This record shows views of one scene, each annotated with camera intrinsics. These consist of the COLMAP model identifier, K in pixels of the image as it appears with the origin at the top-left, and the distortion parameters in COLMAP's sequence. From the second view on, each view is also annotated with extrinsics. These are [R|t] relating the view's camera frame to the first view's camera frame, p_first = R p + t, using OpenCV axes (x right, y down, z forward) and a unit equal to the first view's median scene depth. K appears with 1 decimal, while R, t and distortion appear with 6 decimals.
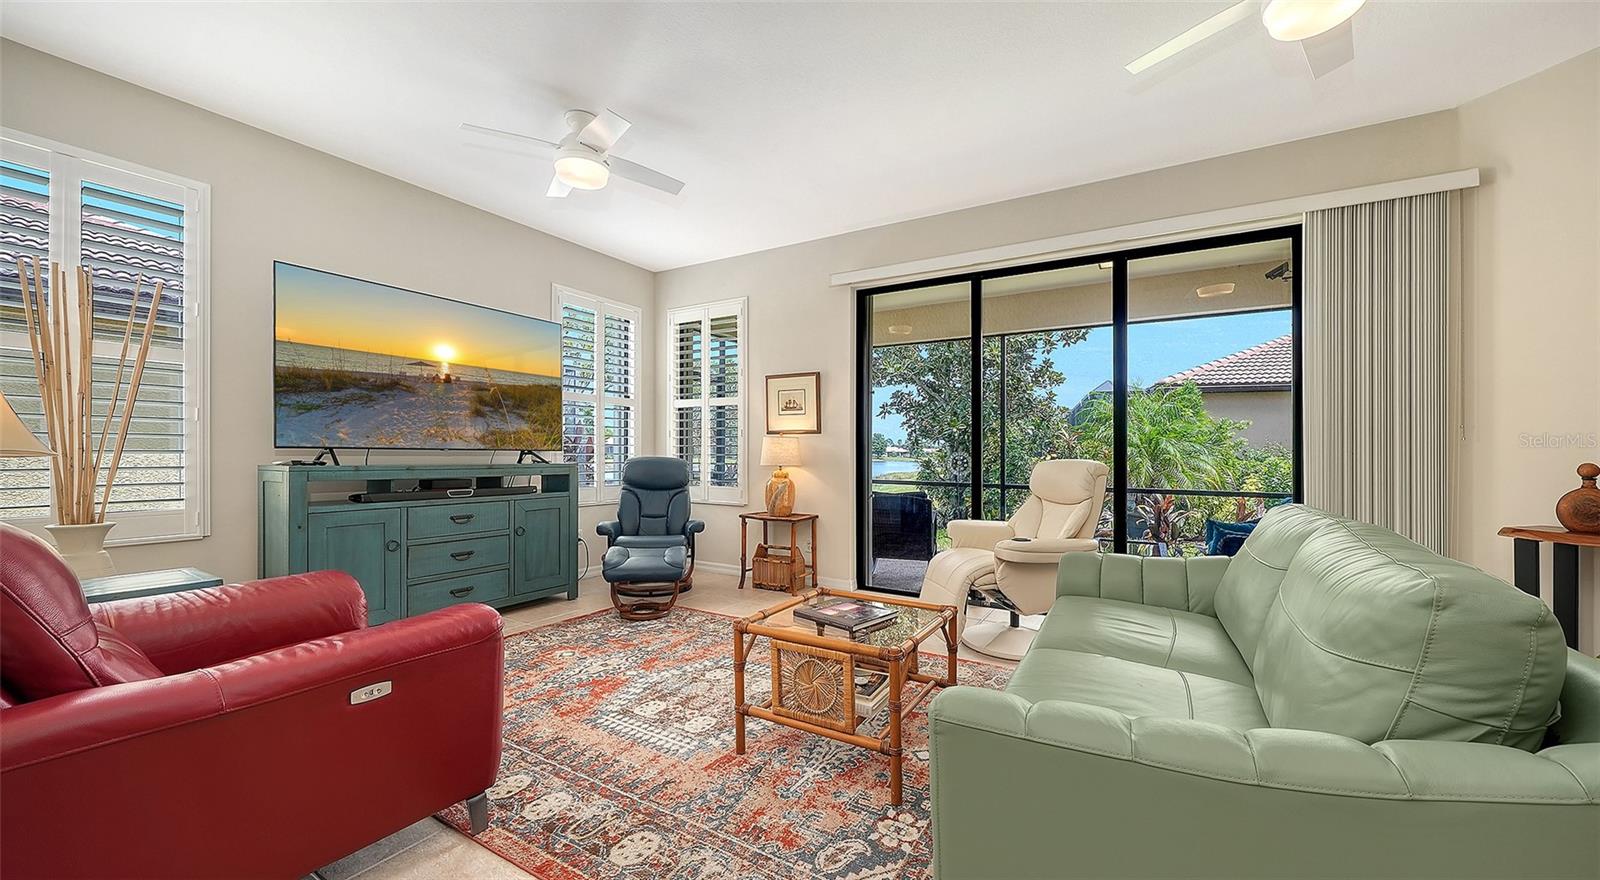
lens RADIAL K [[590.5, 0, 798.9], [0, 590.5, 449.9], [0, 0, 1]] dist [-0.010346, -0.001339]
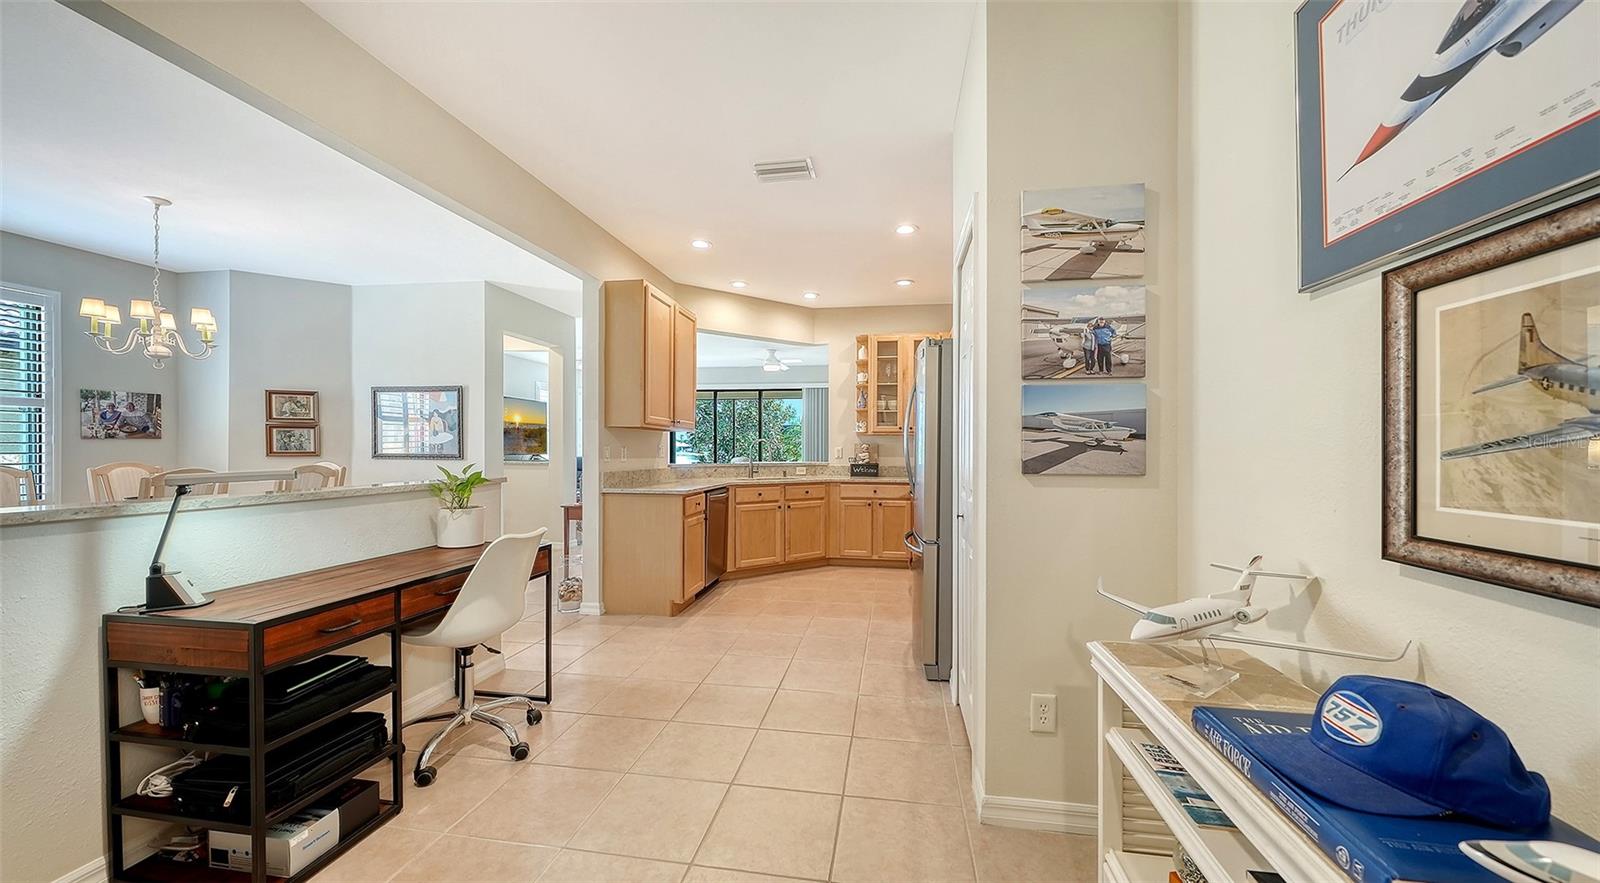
lens RADIAL K [[567.0, 0, 794.8], [0, 567.0, 445.2], [0, 0, 1]] dist [-0.002899, -0.000146]
pose [[0.933473, -0.000279, 0.358647, -0.407047], [0.000324, 1.000000, -0.000064, -0.050344], [-0.358647, 0.000176, 0.933473, -2.169969]]
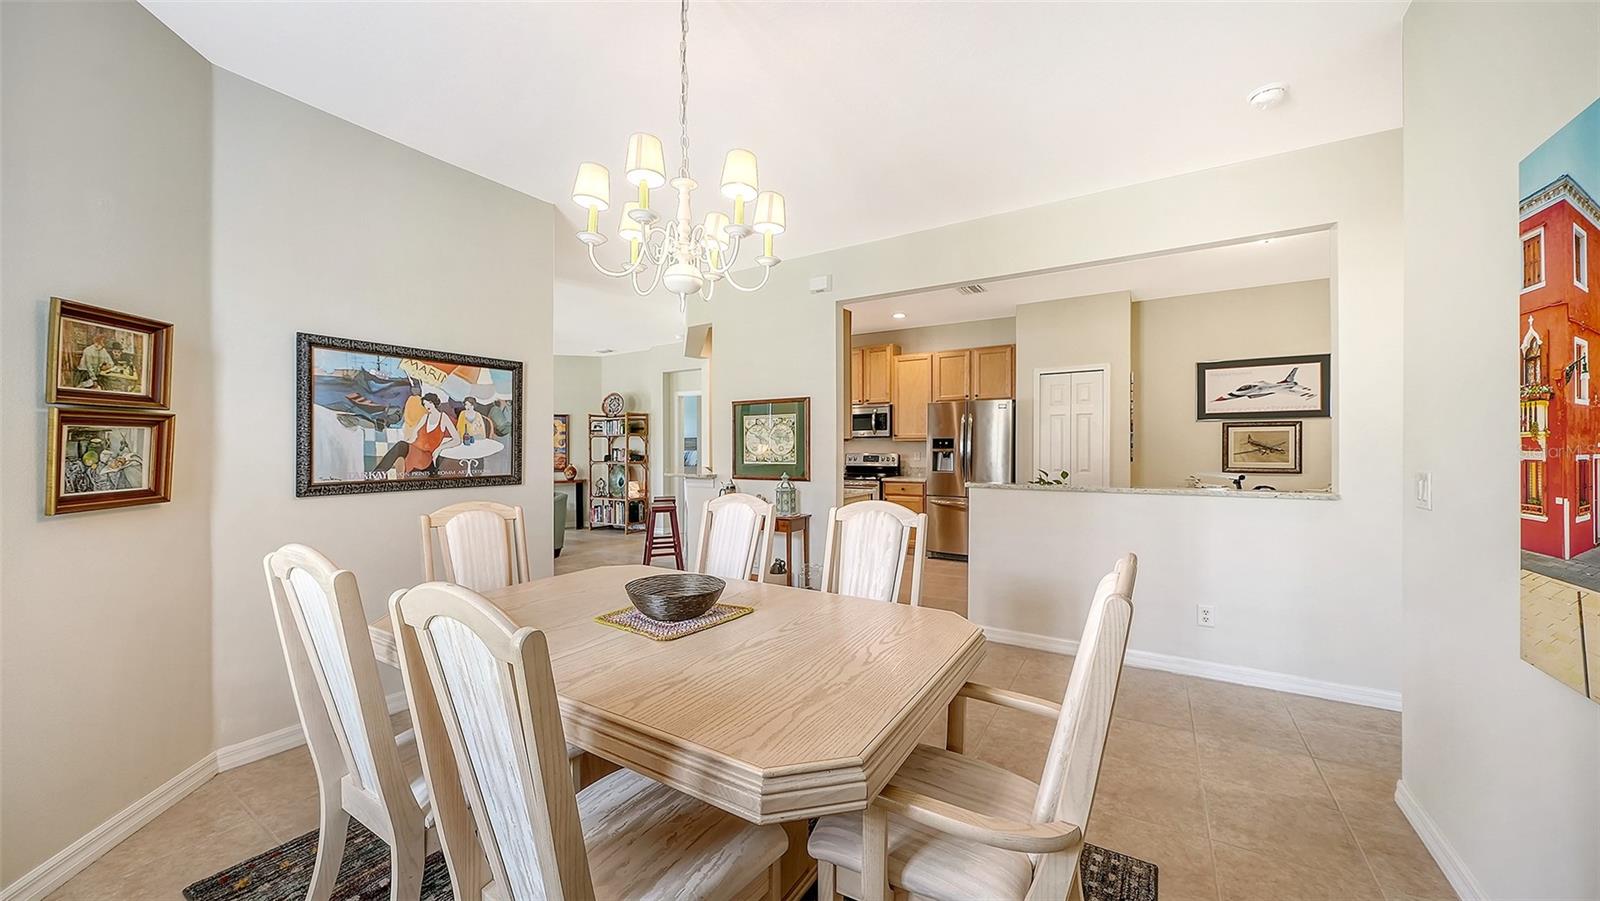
lens RADIAL K [[569.0, 0, 801.3], [0, 569.0, 447.6], [0, 0, 1]] dist [-0.006090, 0.000258]
pose [[0.017709, -0.008321, 0.999809, -1.783006], [0.001446, 0.999965, 0.008297, -0.082515], [-0.999842, 0.001299, 0.017721, -0.725305]]
